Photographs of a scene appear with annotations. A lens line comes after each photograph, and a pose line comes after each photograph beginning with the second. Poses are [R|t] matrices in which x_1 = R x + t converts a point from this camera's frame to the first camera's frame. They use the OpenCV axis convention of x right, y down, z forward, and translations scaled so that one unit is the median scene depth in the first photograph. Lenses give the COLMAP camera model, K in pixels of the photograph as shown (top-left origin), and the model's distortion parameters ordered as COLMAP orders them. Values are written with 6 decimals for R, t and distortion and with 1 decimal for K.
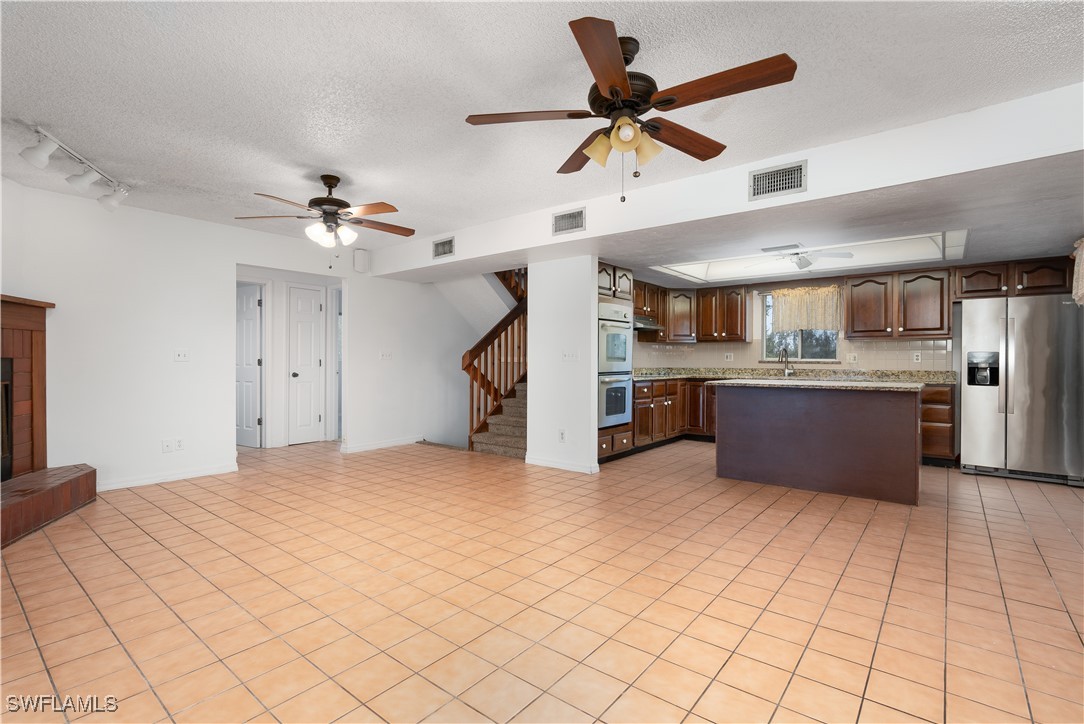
lens RADIAL K [[501.3, 0, 543.5], [0, 501.3, 363.9], [0, 0, 1]] dist [0.002016, 0.000422]
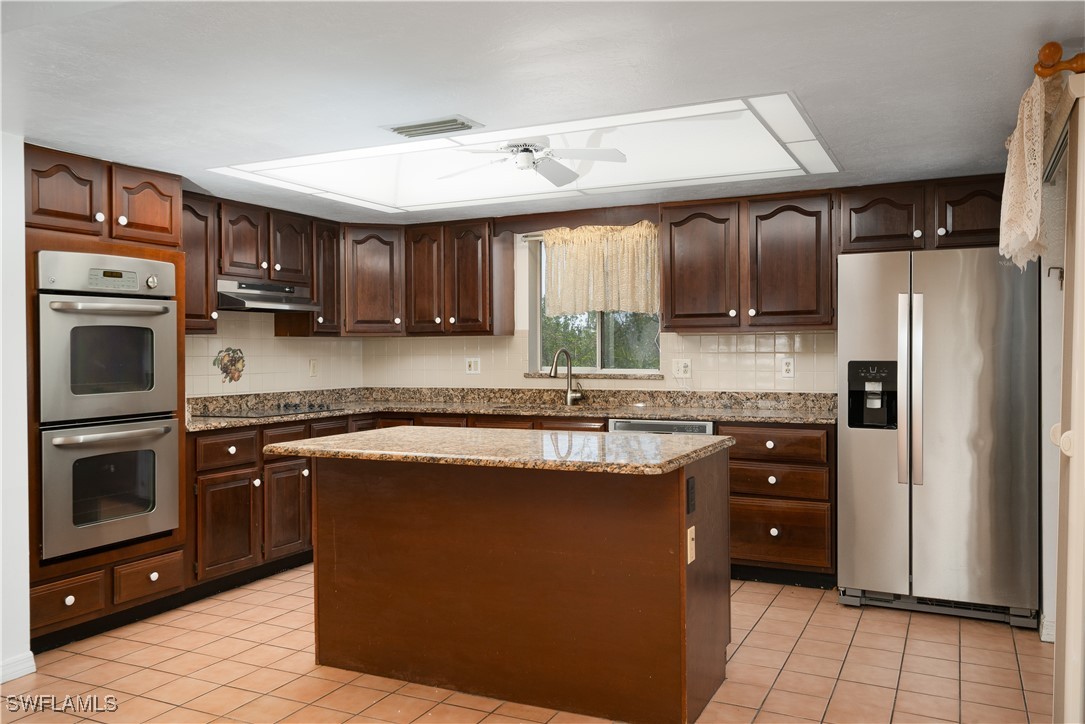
lens RADIAL K [[856.1, 0, 541.7], [0, 856.1, 358.6], [0, 0, 1]] dist [0.004805, 0.006593]
pose [[0.974515, -0.013731, 0.223902, 0.308374], [0.013492, 0.999906, 0.002594, -0.027033], [-0.223916, 0.000493, 0.974608, 0.207632]]
